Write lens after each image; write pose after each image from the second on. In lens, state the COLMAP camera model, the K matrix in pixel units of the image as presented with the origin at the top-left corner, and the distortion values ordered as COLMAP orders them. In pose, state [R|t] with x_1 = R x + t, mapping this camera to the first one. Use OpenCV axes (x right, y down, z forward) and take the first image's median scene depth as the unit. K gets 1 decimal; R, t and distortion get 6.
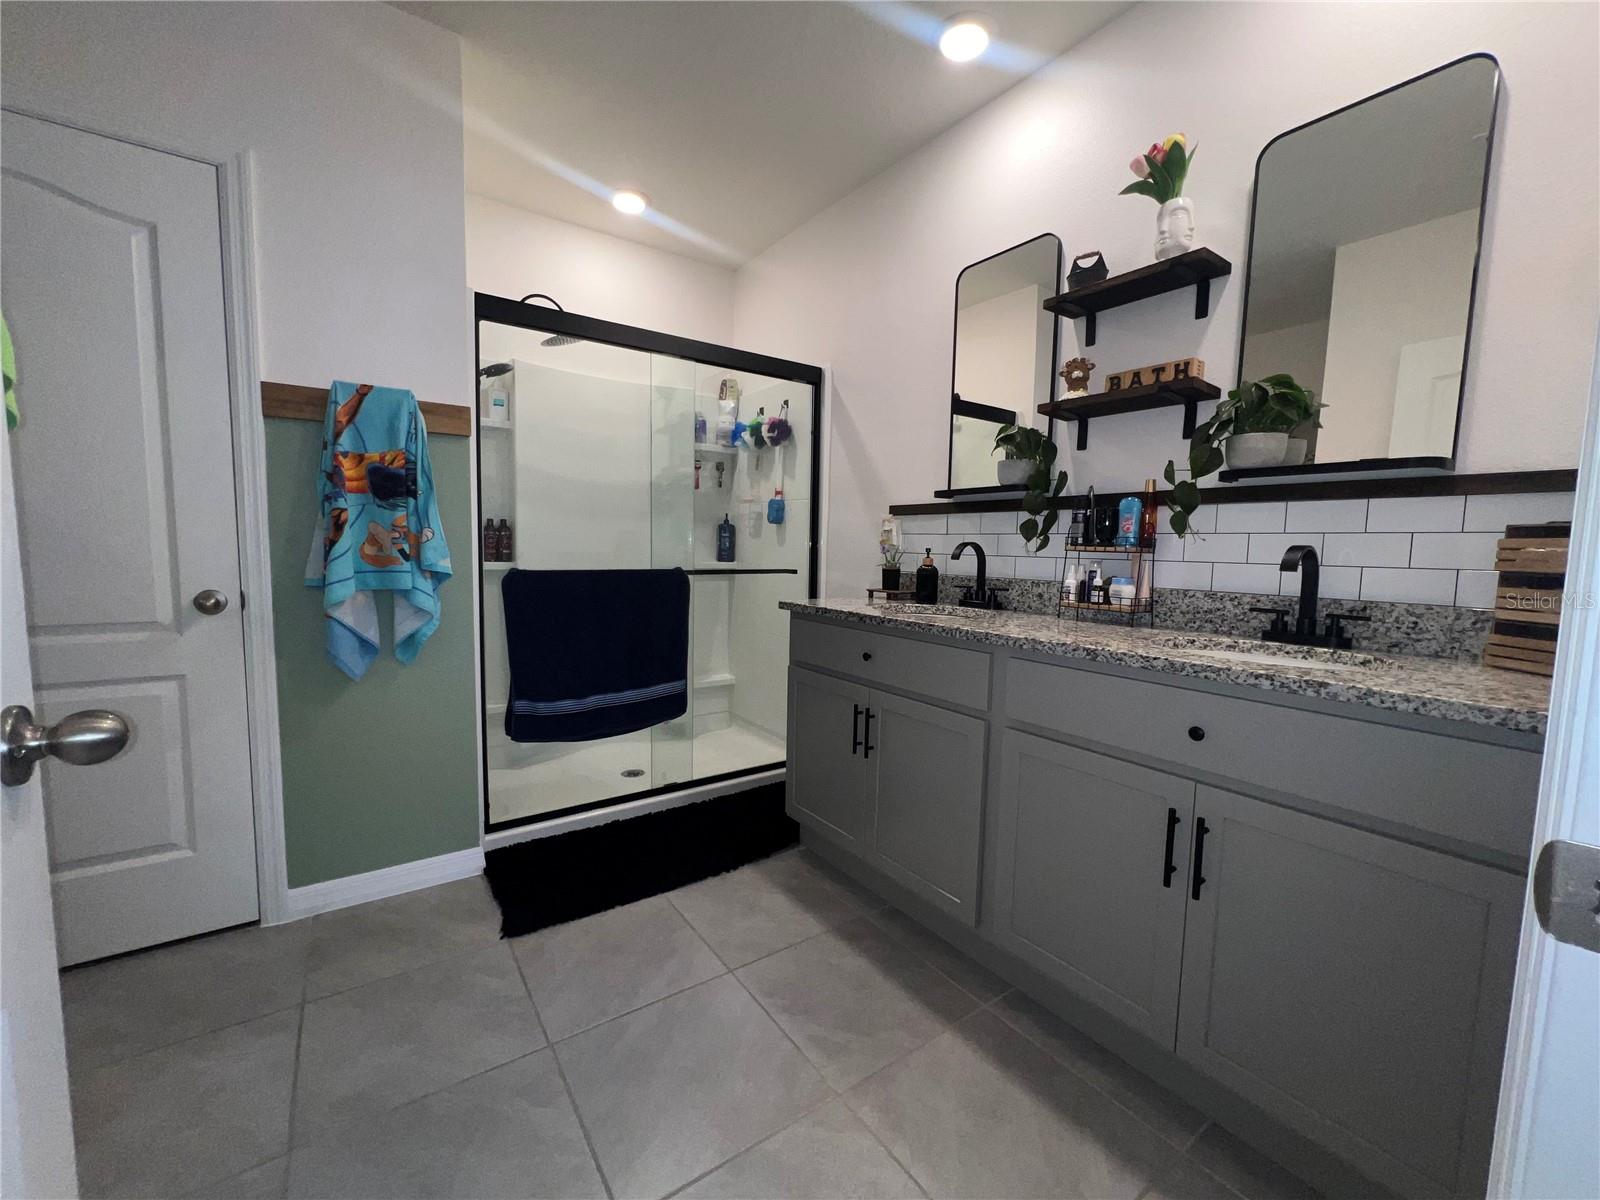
lens RADIAL K [[640.7, 0, 800.6], [0, 640.7, 604.5], [0, 0, 1]] dist [0.001730, -0.000158]
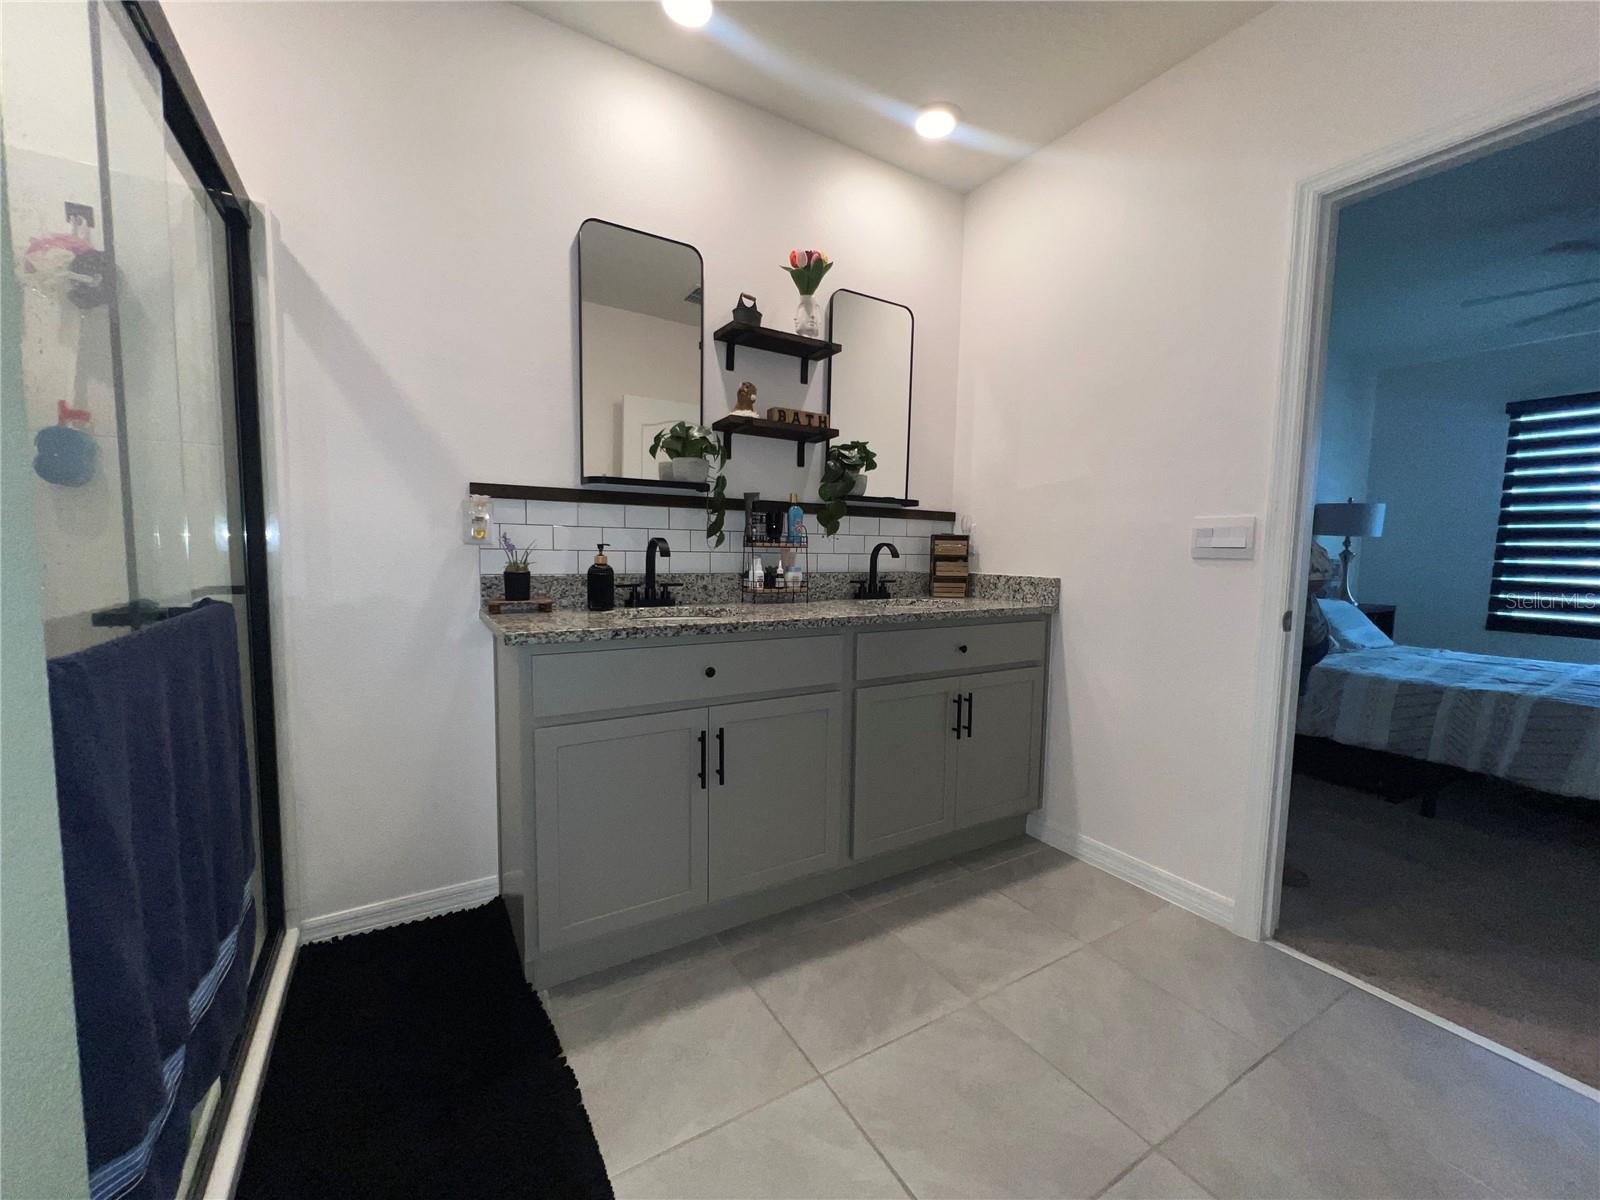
lens RADIAL K [[640.7, 0, 798.4], [0, 640.7, 600.8], [0, 0, 1]] dist [0.001730, -0.000158]
pose [[0.075674, -0.106491, 0.991430, -0.790574], [0.072782, 0.992219, 0.101020, -0.100861], [-0.994473, 0.064514, 0.082836, 0.855115]]
